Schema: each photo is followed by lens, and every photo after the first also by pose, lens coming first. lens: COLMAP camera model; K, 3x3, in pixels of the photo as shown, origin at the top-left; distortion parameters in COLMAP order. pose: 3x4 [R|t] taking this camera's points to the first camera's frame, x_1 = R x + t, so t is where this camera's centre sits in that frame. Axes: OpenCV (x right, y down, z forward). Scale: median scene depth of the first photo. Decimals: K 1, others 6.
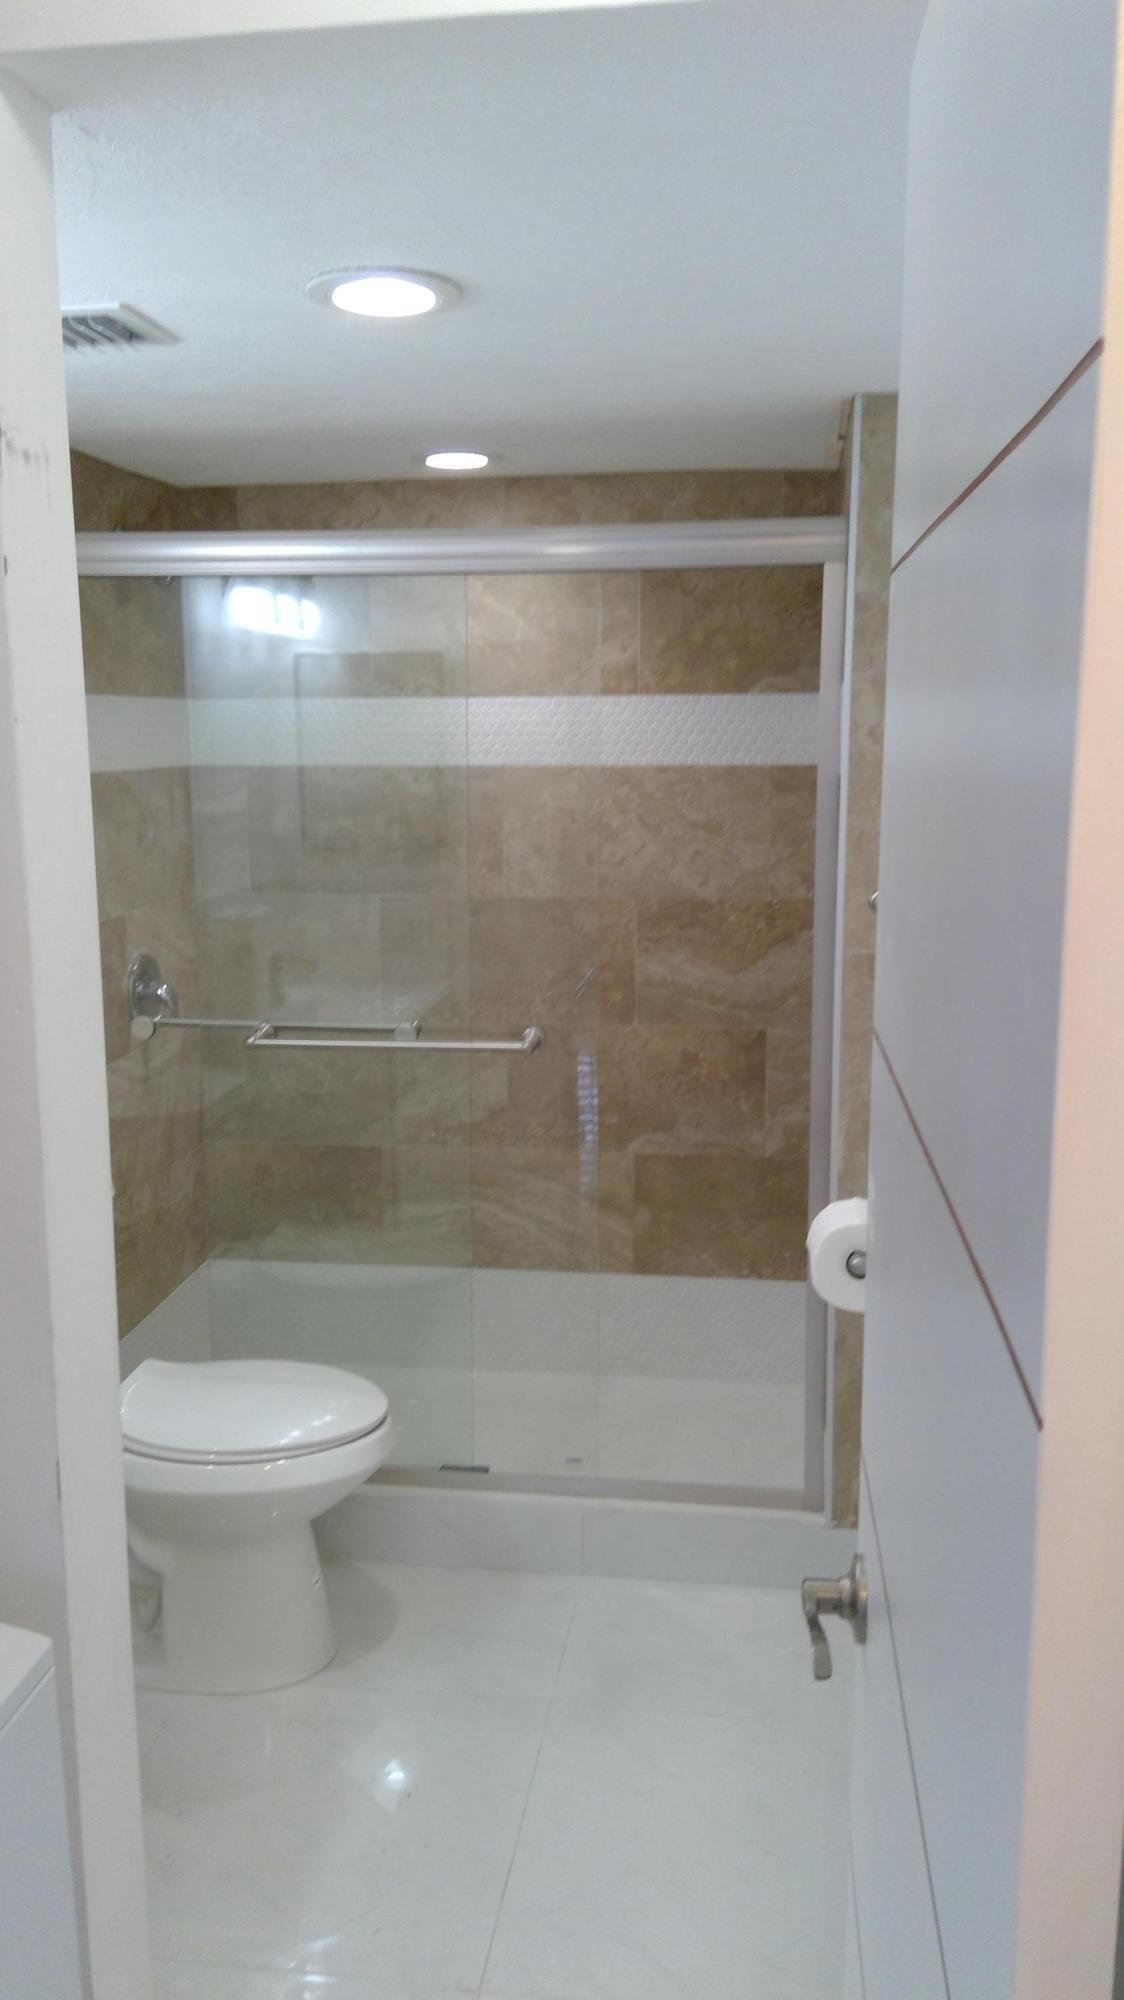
lens RADIAL K [[1575.2, 0, 564.2], [0, 1575.2, 972.0], [0, 0, 1]] dist [0.145453, -0.257491]
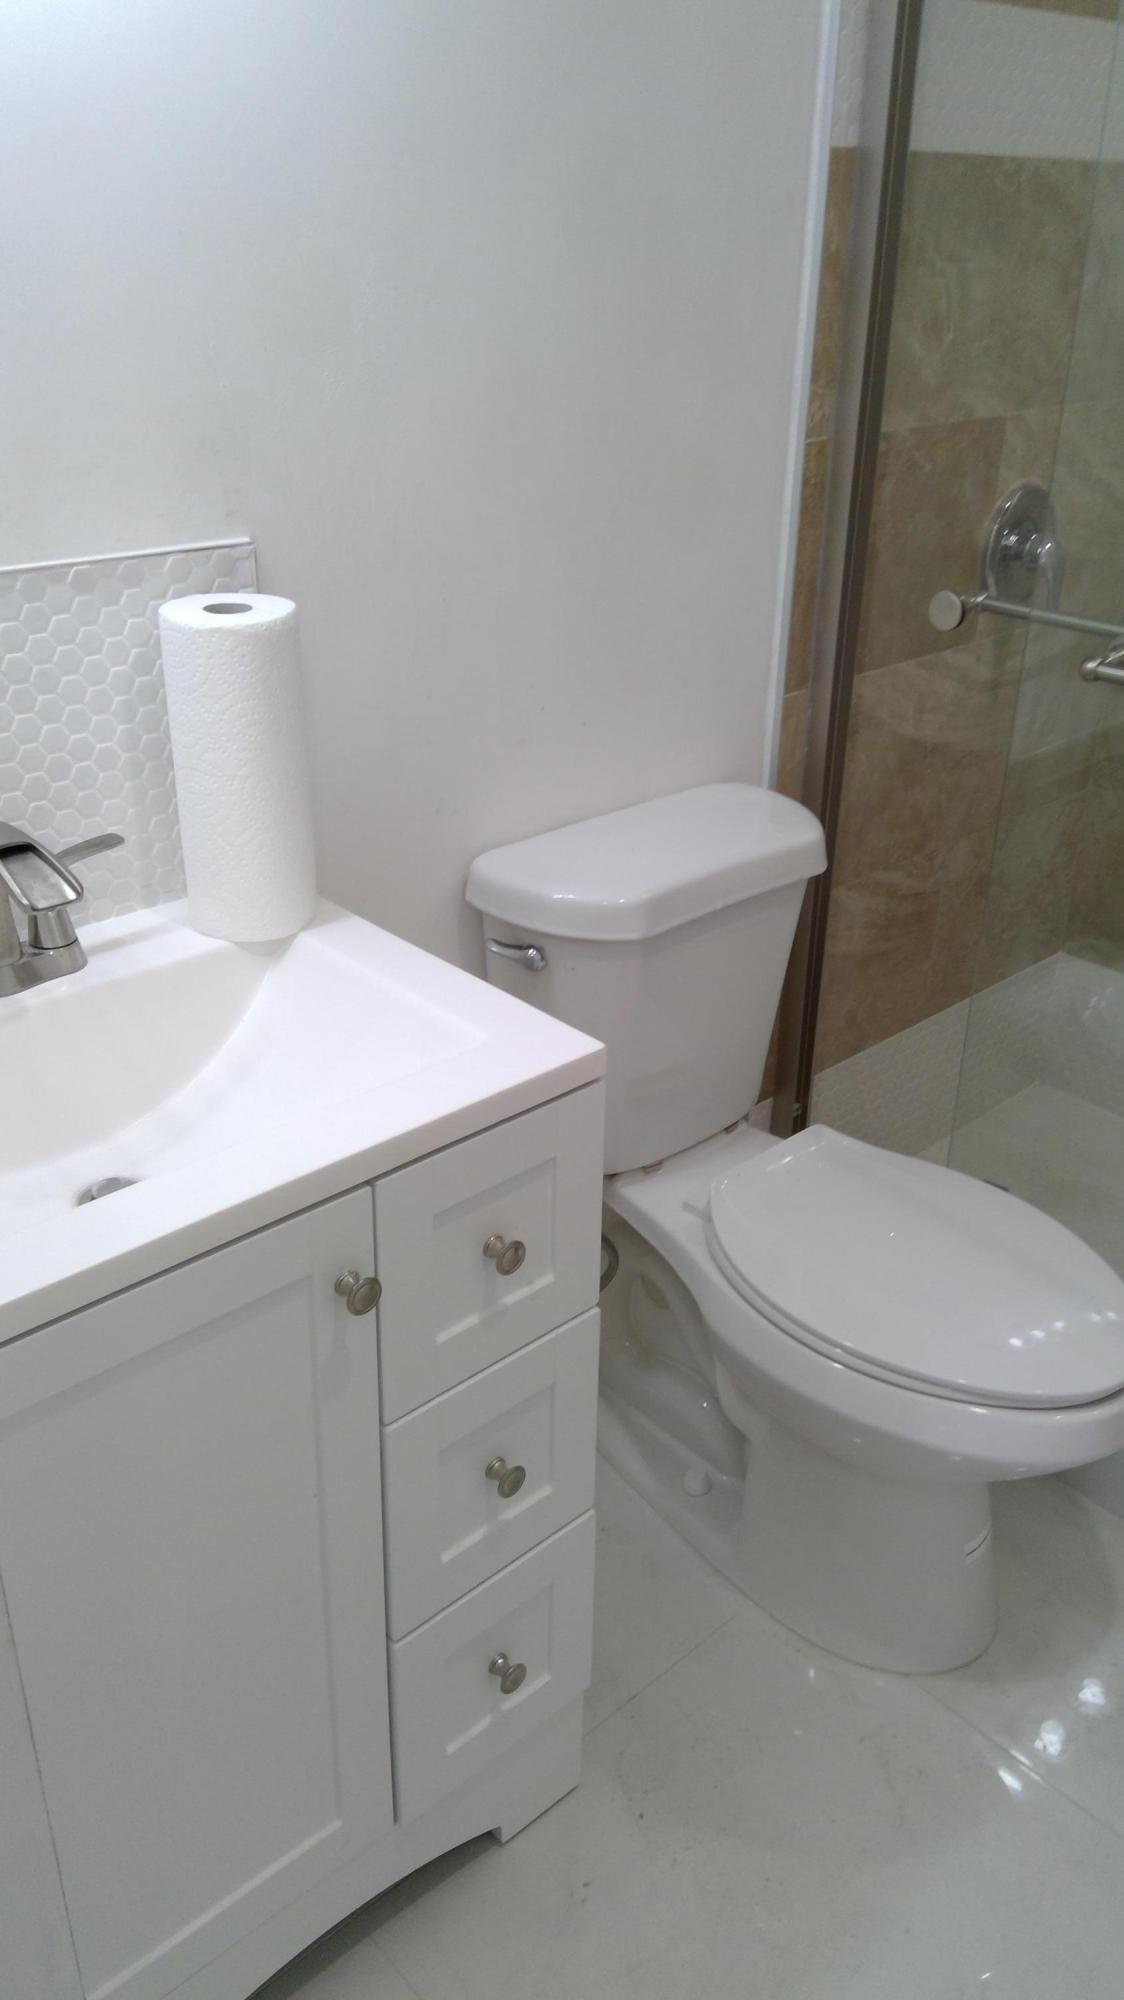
lens RADIAL K [[1575.2, 0, 564.2], [0, 1575.2, 972.0], [0, 0, 1]] dist [0.145453, -0.257491]
pose [[0.768690, 0.295902, -0.567061, 0.010297], [-0.122860, 0.938355, 0.323104, -0.012934], [0.627712, -0.178698, 0.757658, 0.365341]]
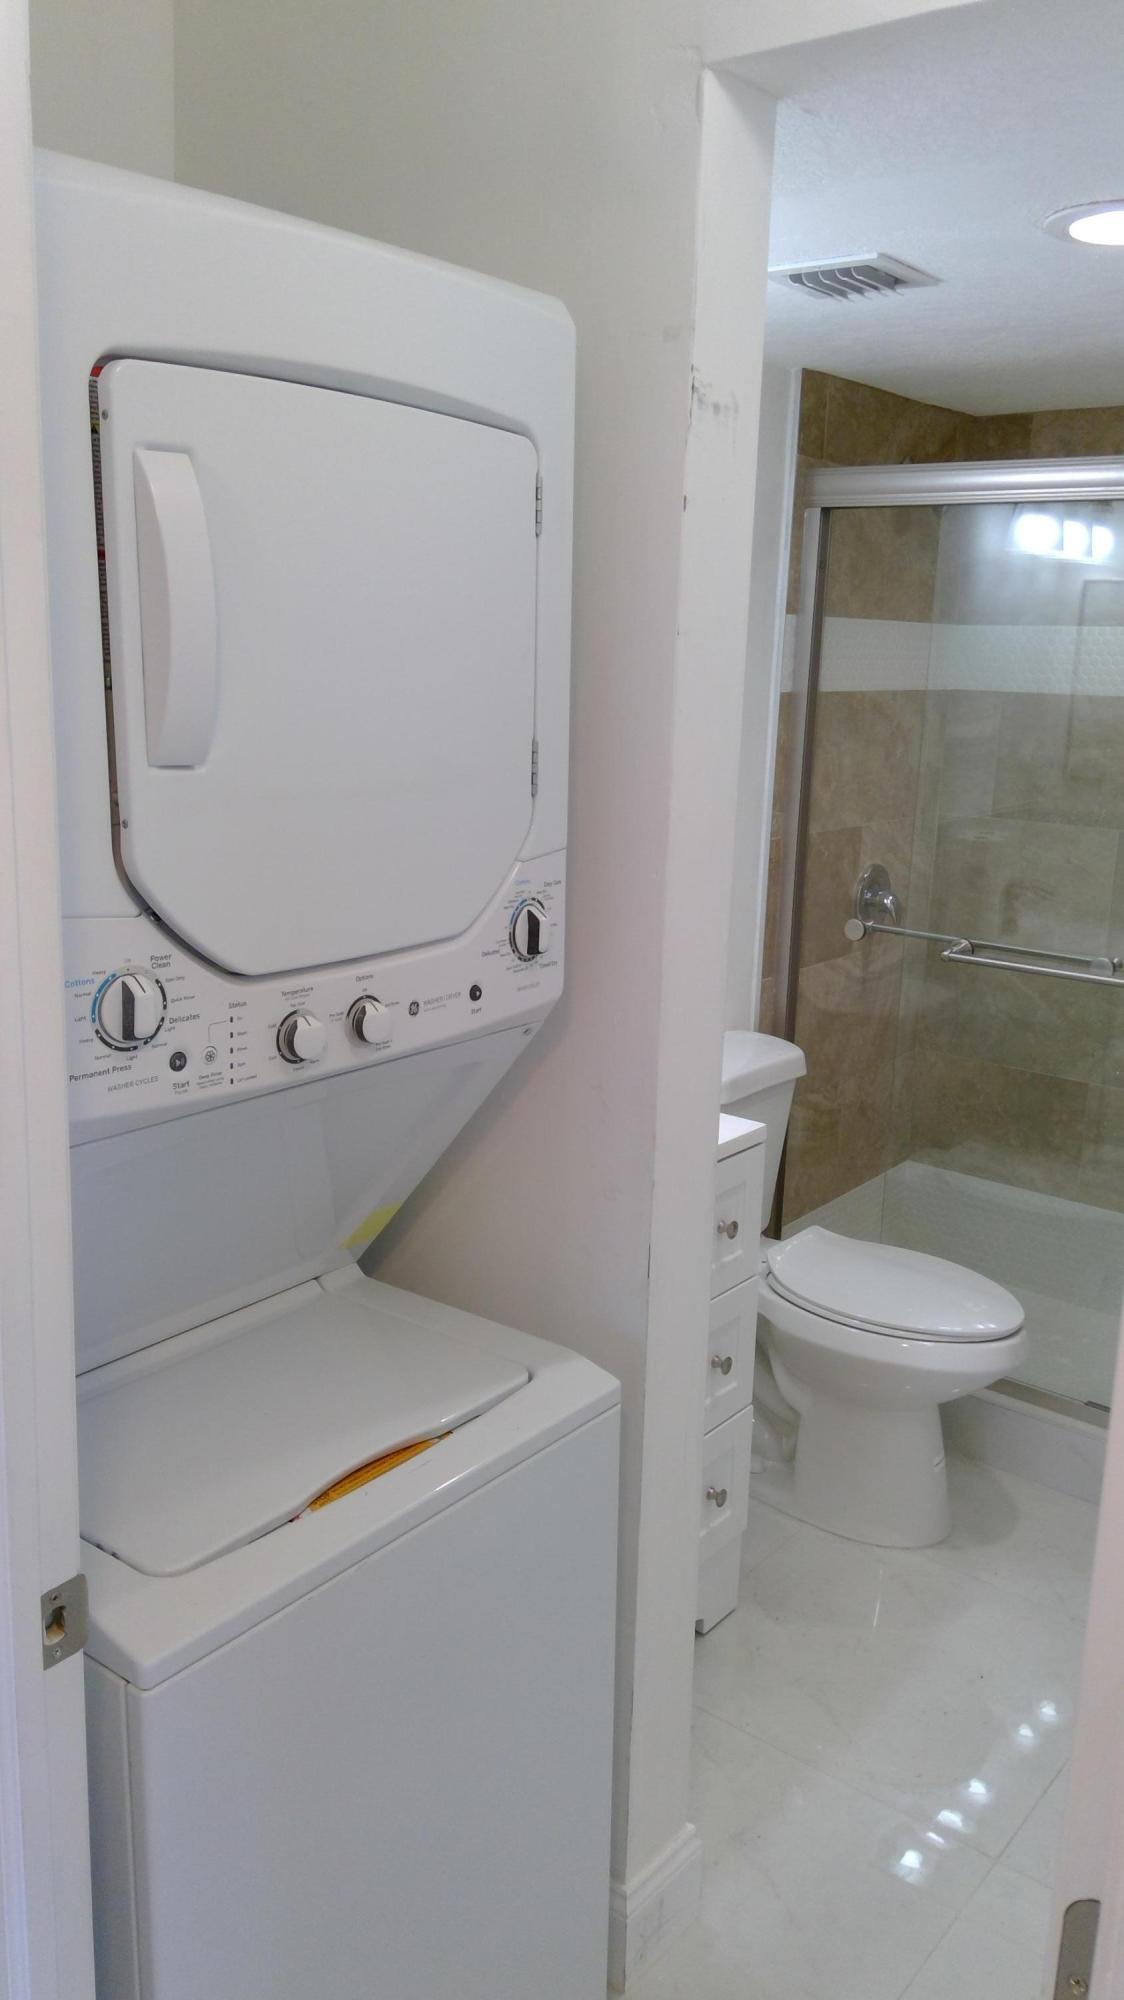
lens RADIAL K [[1575.2, 0, 564.2], [0, 1575.2, 972.0], [0, 0, 1]] dist [0.145453, -0.257491]
pose [[0.864824, 0.138574, -0.482572, 0.078131], [-0.117774, 0.990330, 0.073316, 0.006937], [0.488066, -0.006571, 0.872782, -0.034664]]
